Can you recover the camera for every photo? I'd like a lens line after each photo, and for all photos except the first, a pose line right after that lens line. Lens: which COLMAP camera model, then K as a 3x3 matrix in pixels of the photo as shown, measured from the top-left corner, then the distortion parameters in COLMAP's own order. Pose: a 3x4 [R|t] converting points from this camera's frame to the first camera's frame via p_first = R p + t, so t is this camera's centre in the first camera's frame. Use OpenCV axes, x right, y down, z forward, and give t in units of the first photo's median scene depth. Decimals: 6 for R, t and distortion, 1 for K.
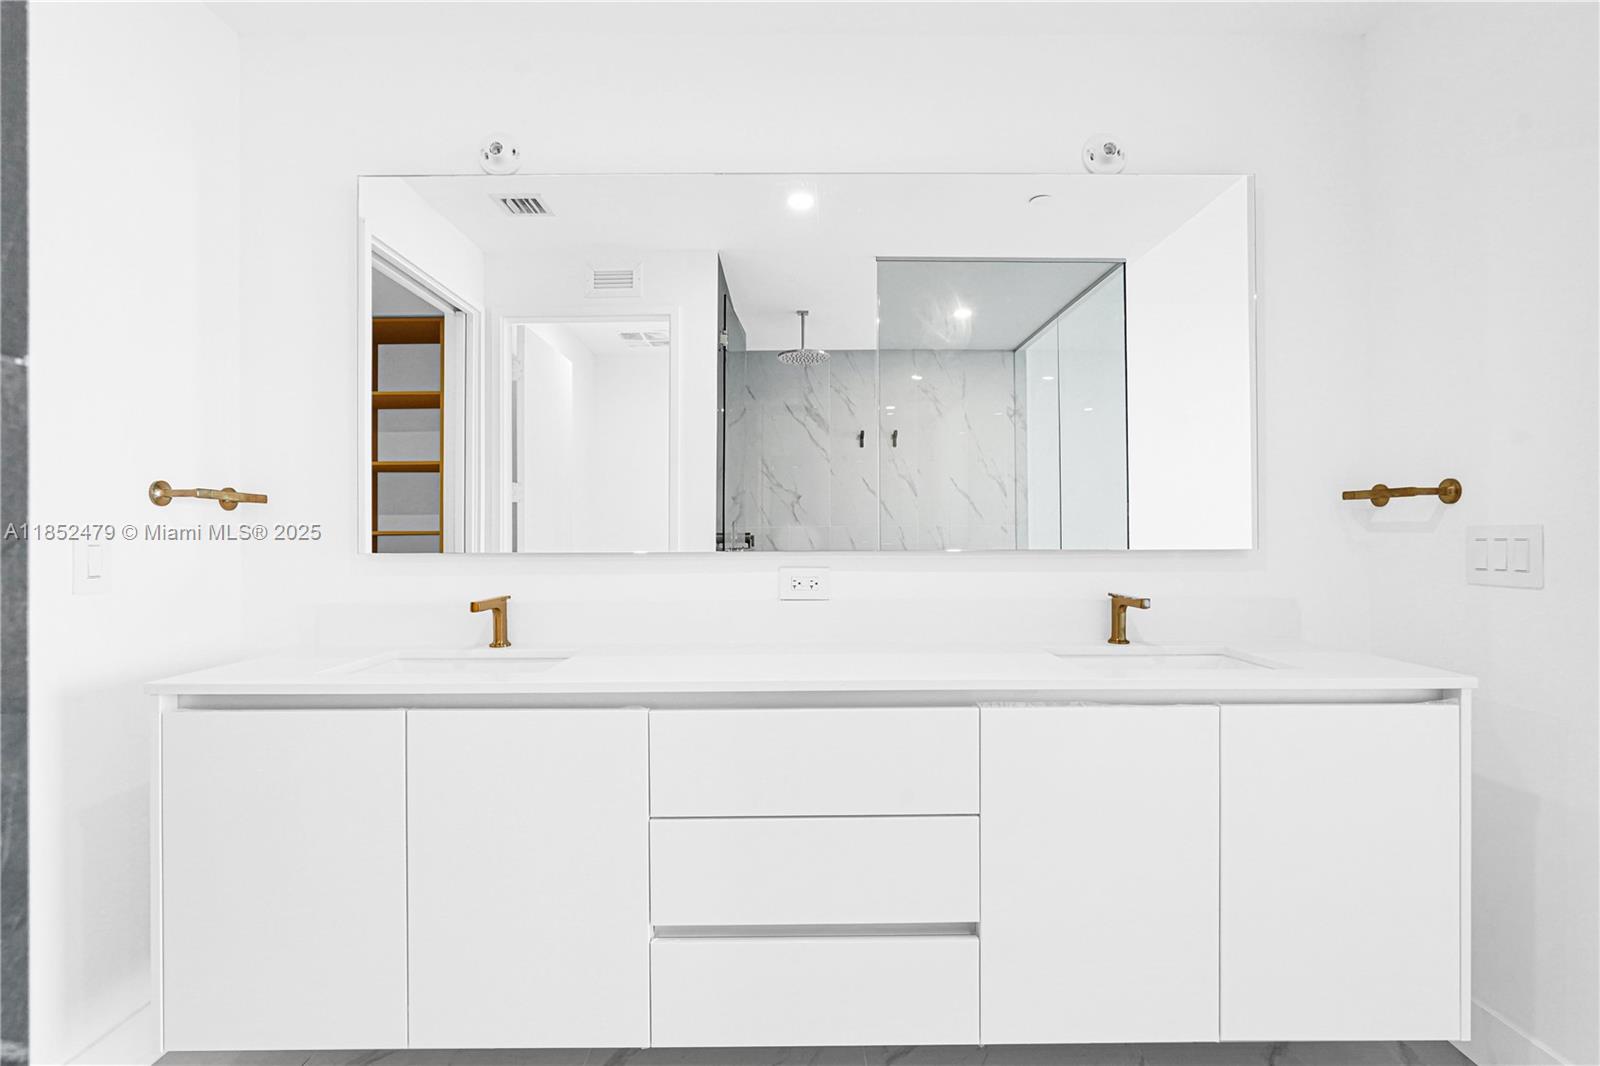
lens RADIAL K [[776.4, 0, 801.0], [0, 776.4, 535.0], [0, 0, 1]] dist [-0.012317, 0.006458]
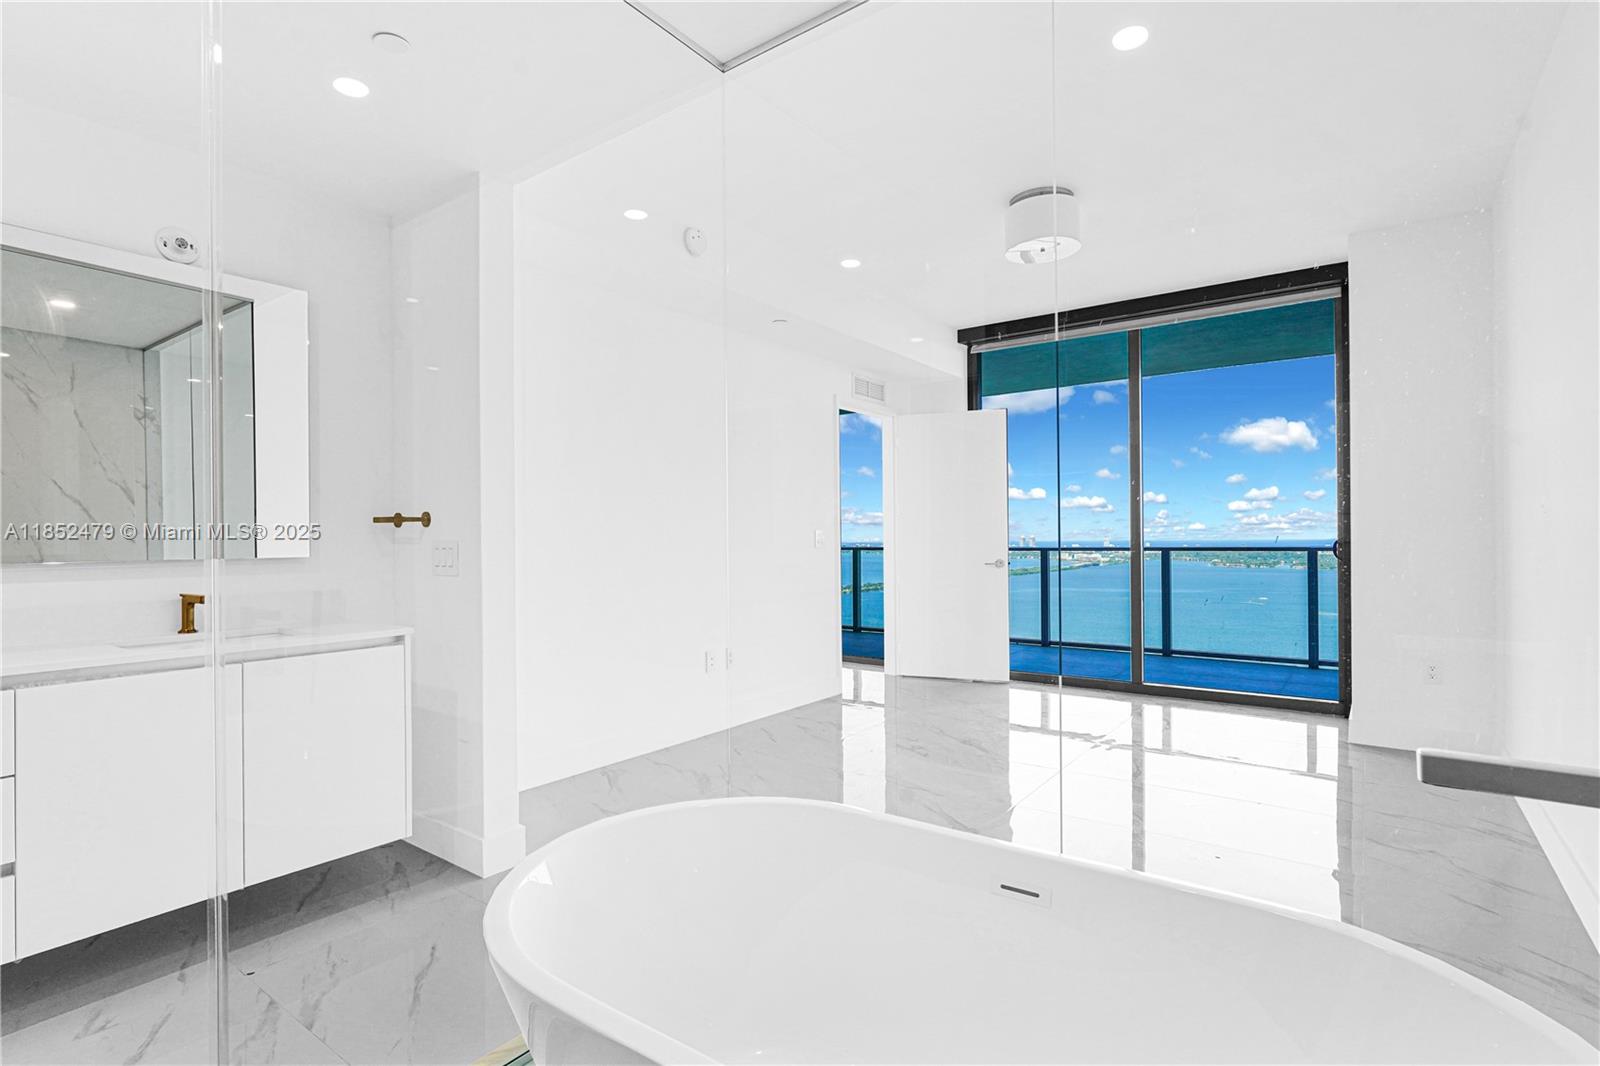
lens RADIAL K [[782.2, 0, 807.8], [0, 782.2, 533.4], [0, 0, 1]] dist [-0.003643, 0.000553]
pose [[0.596874, 0.001887, 0.802333, -0.008315], [0.004995, 0.999969, -0.006068, -0.007322], [-0.802319, 0.007629, 0.596846, -0.382903]]
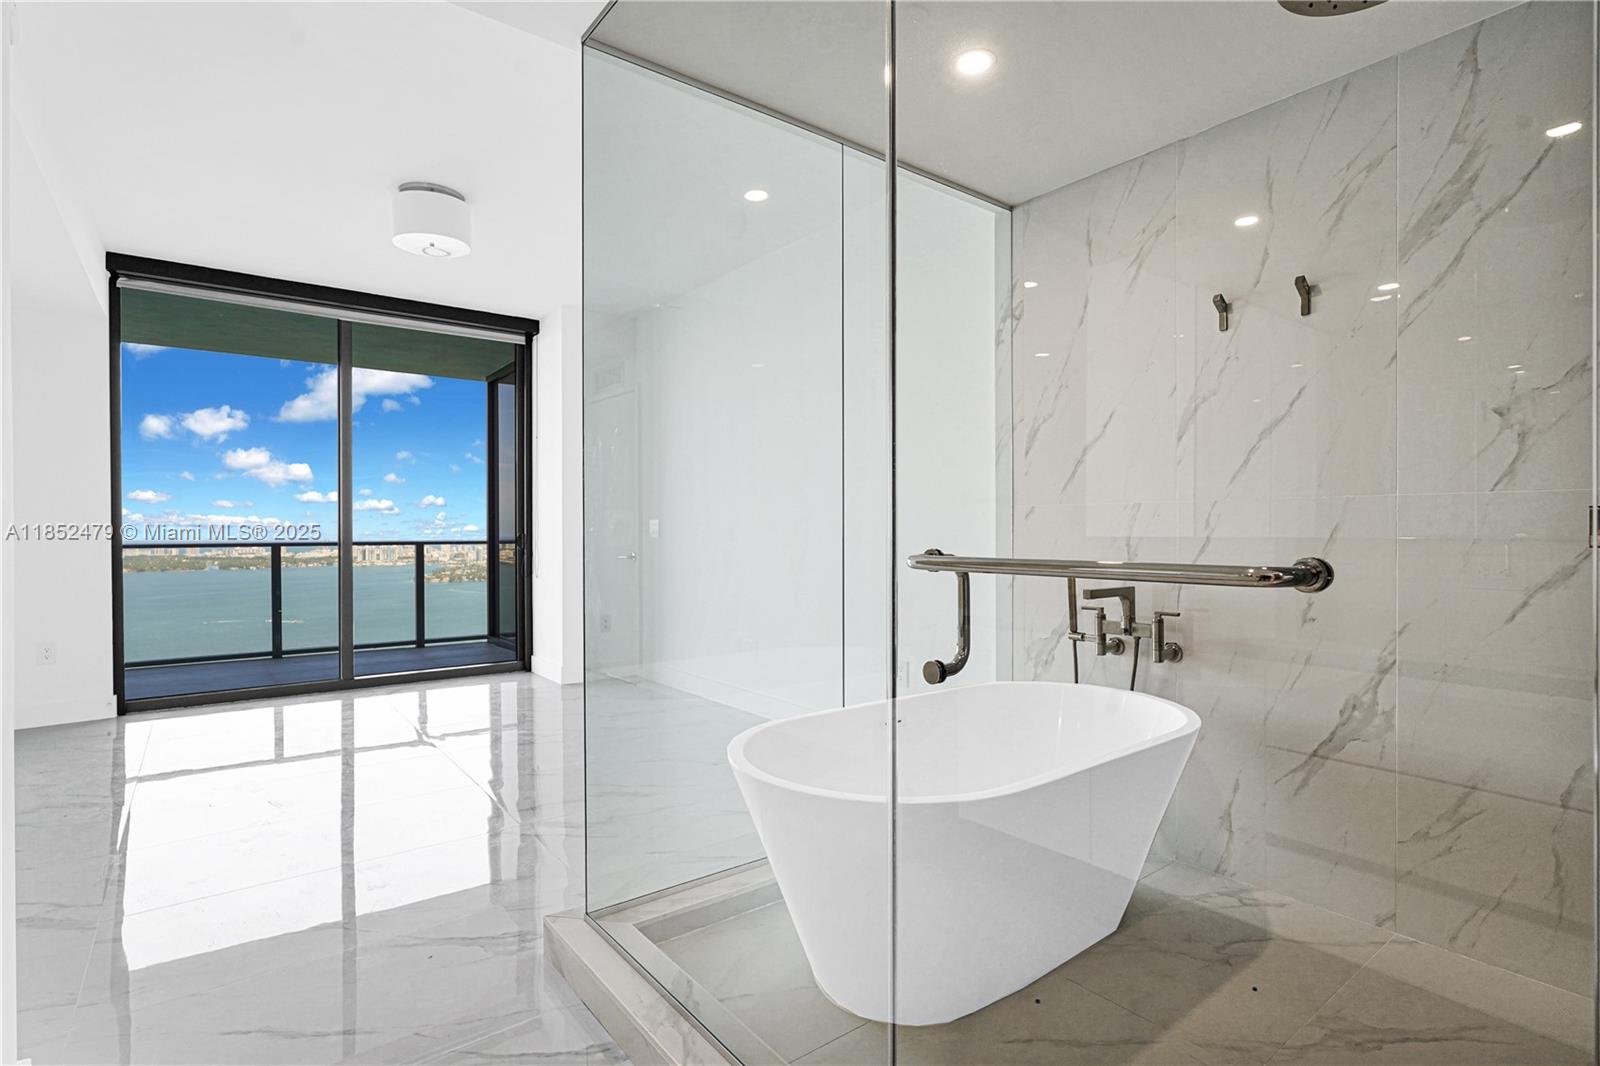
lens RADIAL K [[776.4, 0, 801.0], [0, 776.4, 535.0], [0, 0, 1]] dist [-0.012317, 0.006458]
pose [[-0.605759, 0.001213, 0.795647, -0.141431], [0.005016, 0.999985, 0.002295, 0.005353], [-0.795633, 0.005381, -0.605756, 0.364676]]
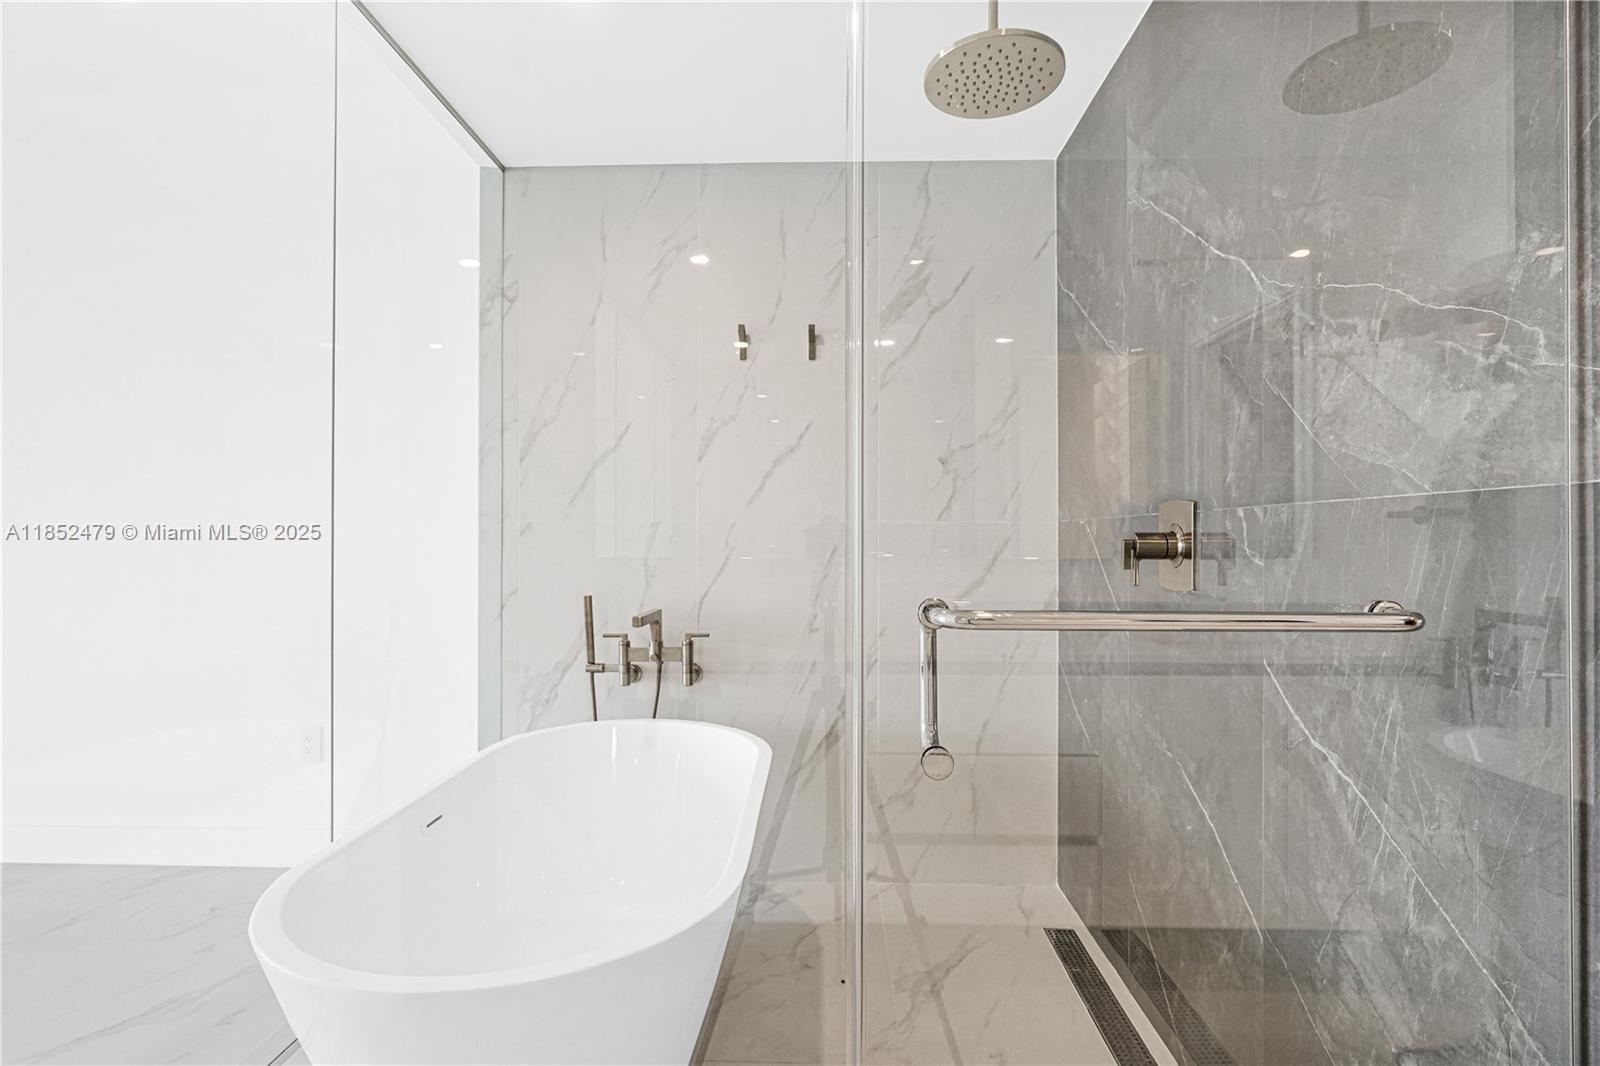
lens RADIAL K [[776.4, 0, 801.0], [0, 776.4, 535.0], [0, 0, 1]] dist [-0.012317, 0.006458]
pose [[-0.999170, 0.004501, 0.040495, 0.146803], [0.004228, 0.999968, -0.006834, -0.006644], [-0.040524, -0.006657, -0.999156, 0.368849]]
